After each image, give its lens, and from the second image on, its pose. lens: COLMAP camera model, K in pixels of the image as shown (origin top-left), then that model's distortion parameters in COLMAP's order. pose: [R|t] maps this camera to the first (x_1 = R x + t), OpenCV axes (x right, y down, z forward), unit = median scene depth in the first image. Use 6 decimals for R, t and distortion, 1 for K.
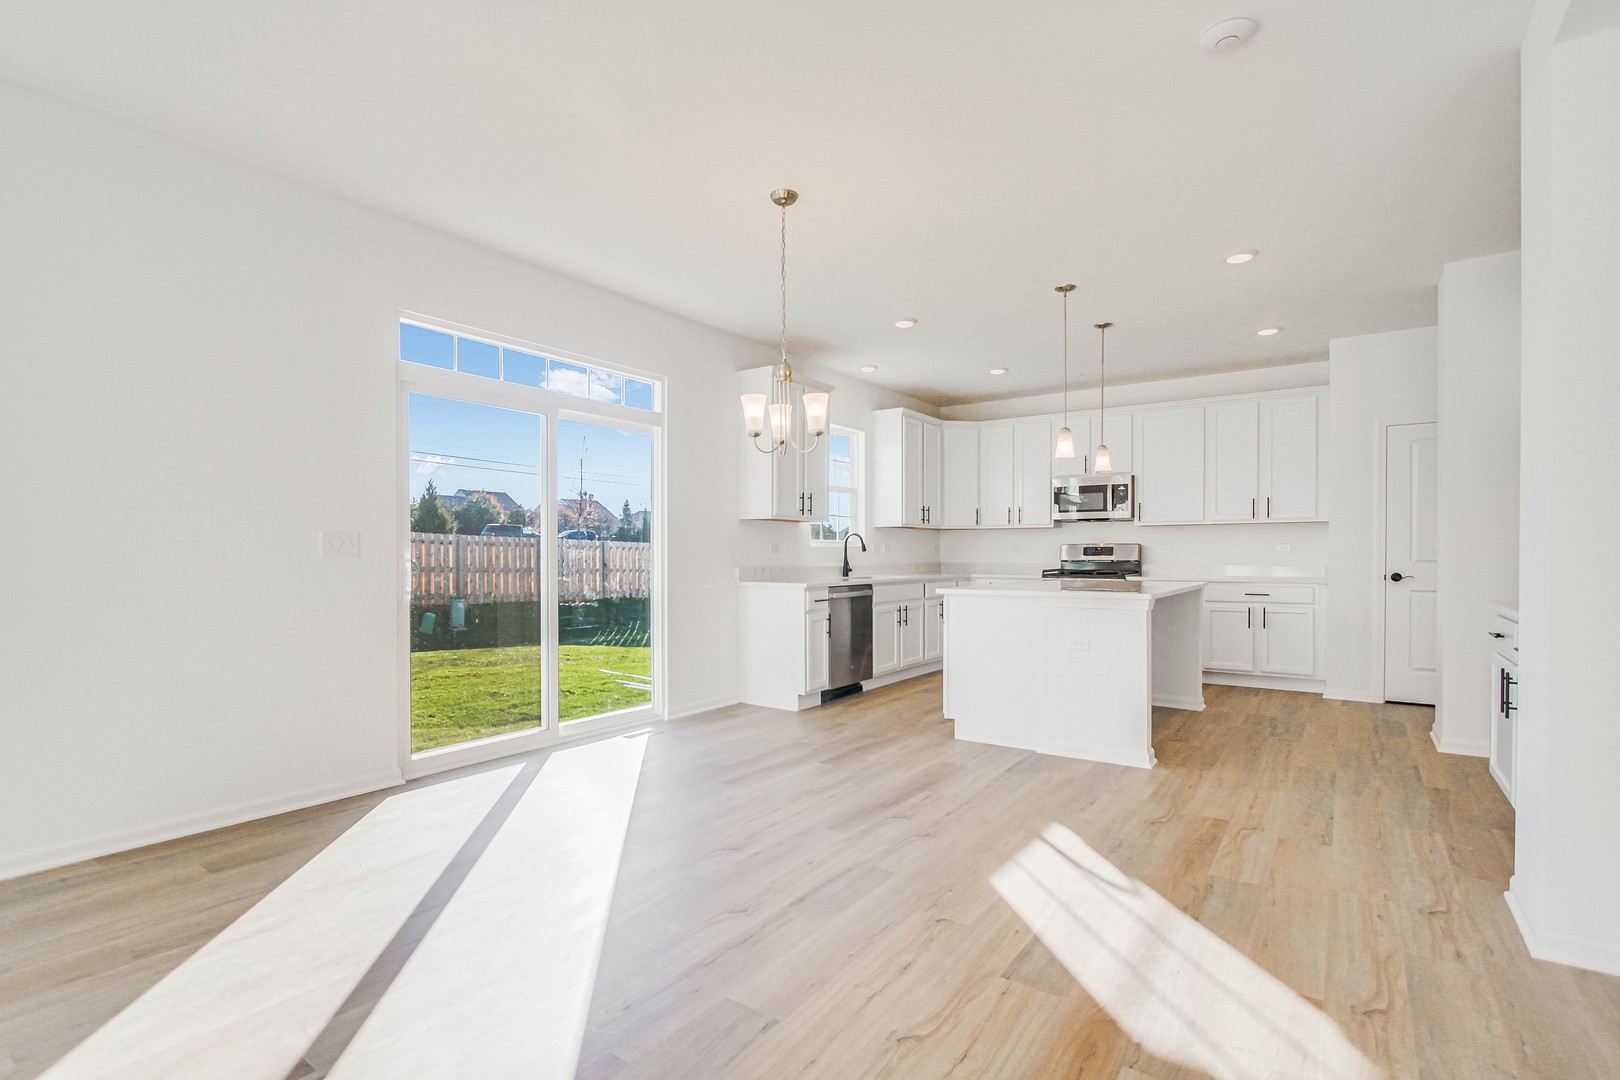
lens RADIAL K [[760.4, 0, 816.3], [0, 760.4, 548.0], [0, 0, 1]] dist [-0.004631, 0.000036]
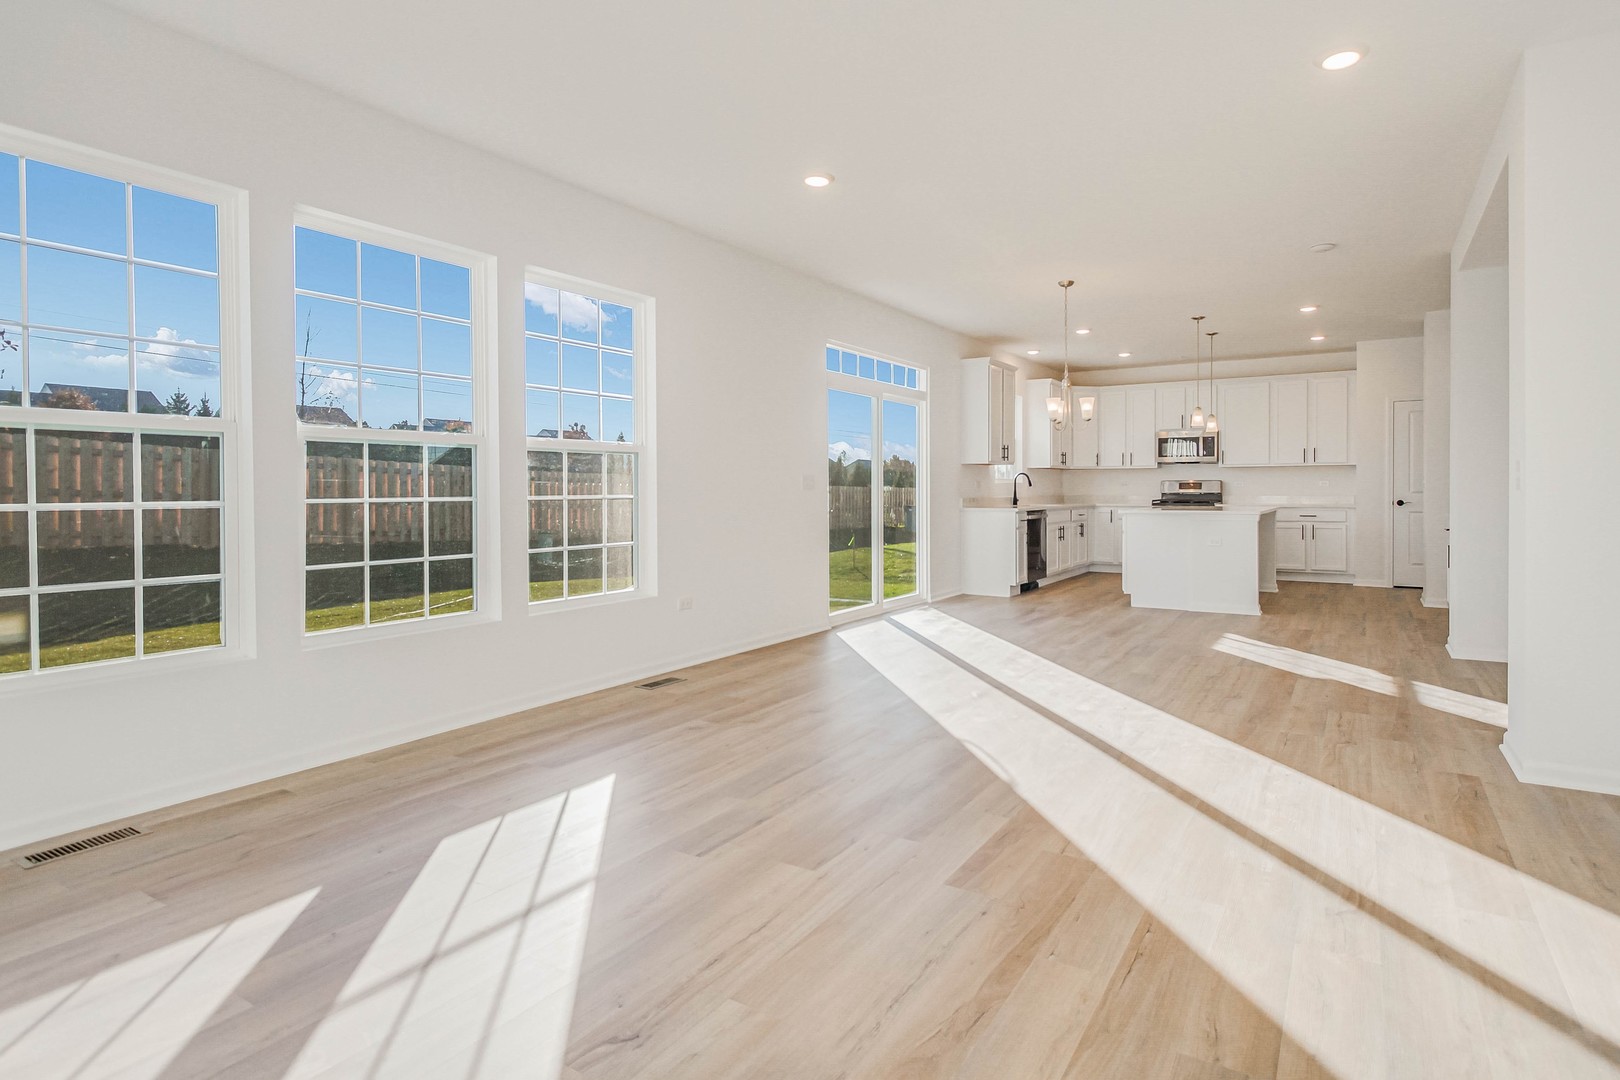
lens RADIAL K [[841.9, 0, 896.7], [0, 841.9, 486.4], [0, 0, 1]] dist [0.035689, 0.000560]
pose [[0.993619, -0.001660, 0.112773, -0.399360], [0.001018, 0.999983, 0.005755, -0.004924], [-0.112780, -0.005604, 0.993604, -0.541829]]
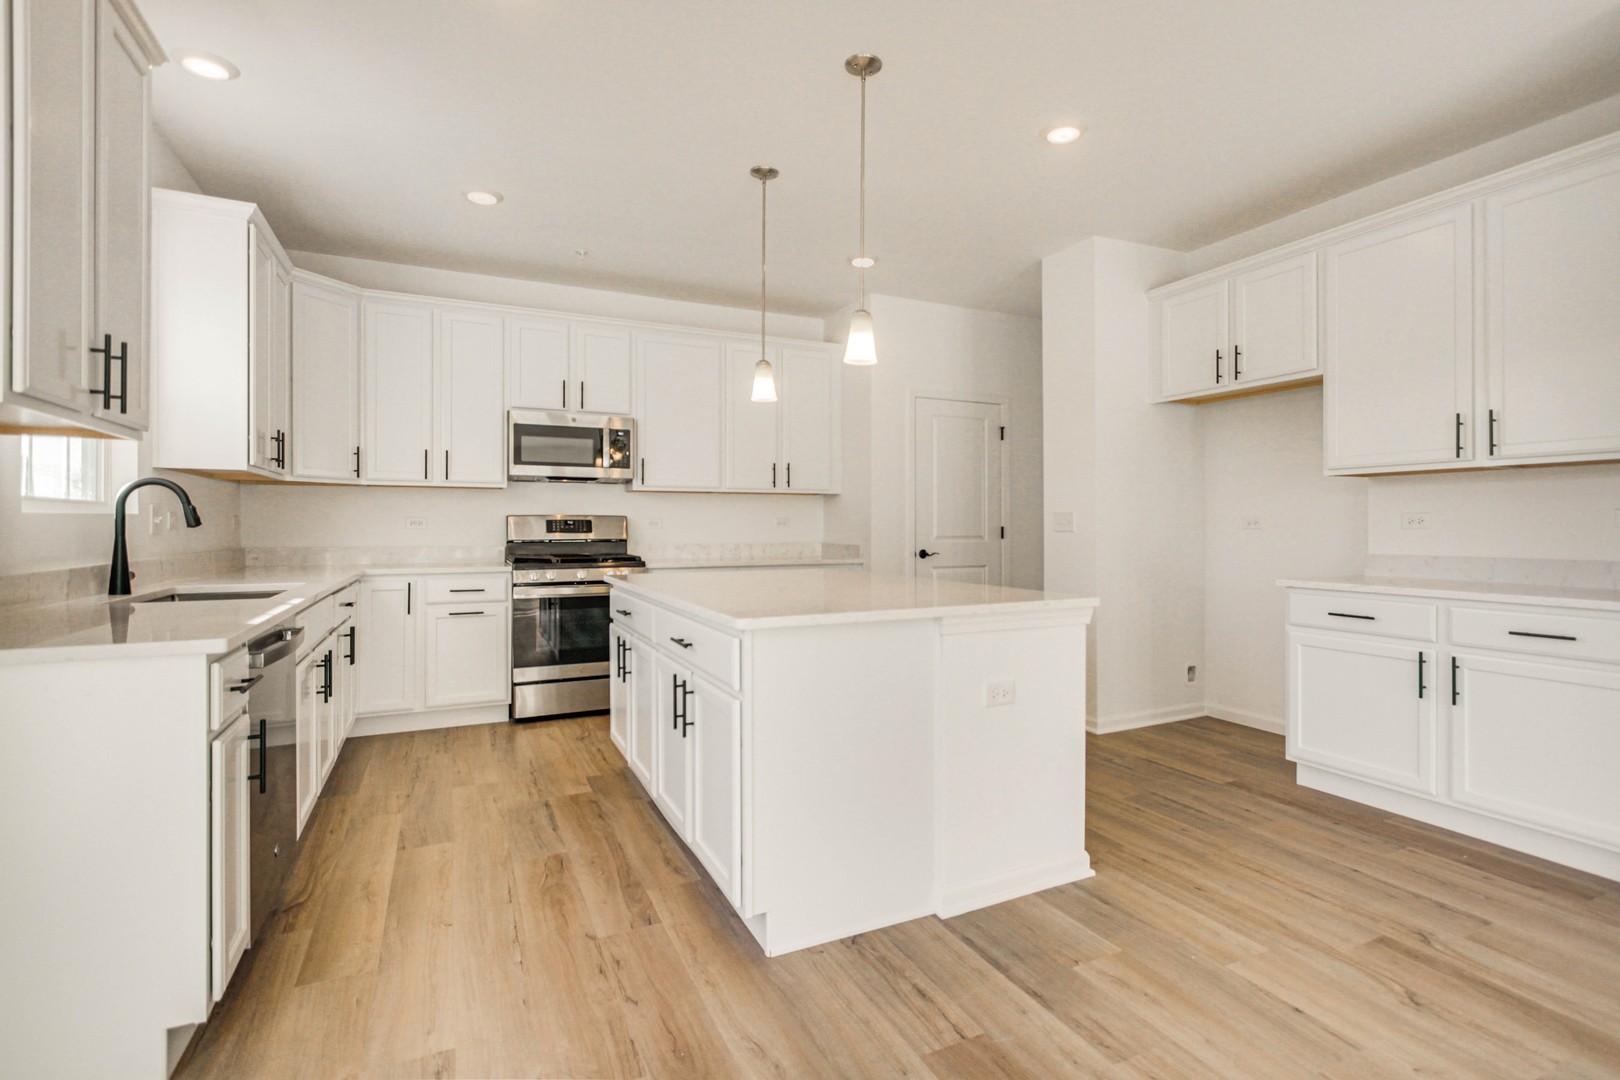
lens RADIAL K [[760.4, 0, 821.4], [0, 760.4, 534.3], [0, 0, 1]] dist [-0.004631, 0.000036]
pose [[0.472314, -0.009851, 0.881375, -0.151539], [-0.008814, 0.999835, 0.015898, -0.001116], [-0.881386, -0.015277, 0.472149, 0.613661]]
